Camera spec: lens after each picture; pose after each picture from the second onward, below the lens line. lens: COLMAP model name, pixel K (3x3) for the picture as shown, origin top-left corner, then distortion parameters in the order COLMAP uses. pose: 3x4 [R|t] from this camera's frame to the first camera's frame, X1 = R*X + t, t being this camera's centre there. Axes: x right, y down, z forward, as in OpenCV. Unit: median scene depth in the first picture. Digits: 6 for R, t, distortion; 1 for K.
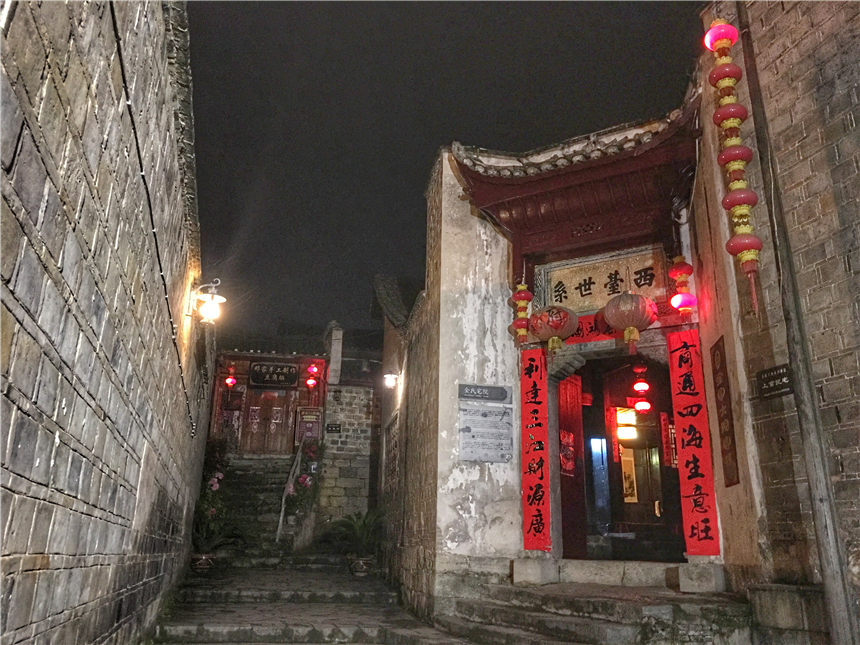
lens RADIAL K [[654.3, 0, 430.0], [0, 654.3, 322.5], [0, 0, 1]] dist [0.001468, 0.000405]
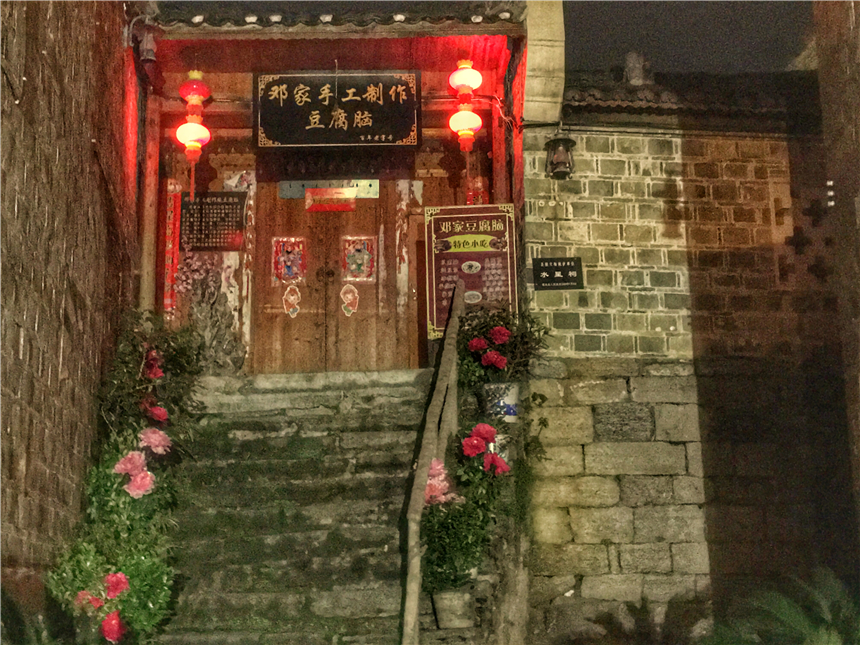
lens RADIAL K [[1309.8, 0, 430.0], [0, 1309.8, 322.5], [0, 0, 1]] dist [0.007257, 0.017105]
pose [[0.982918, -0.061035, -0.173627, -0.104594], [0.080337, 0.991072, 0.106404, 0.118568], [0.165582, -0.118535, 0.979046, 0.436225]]
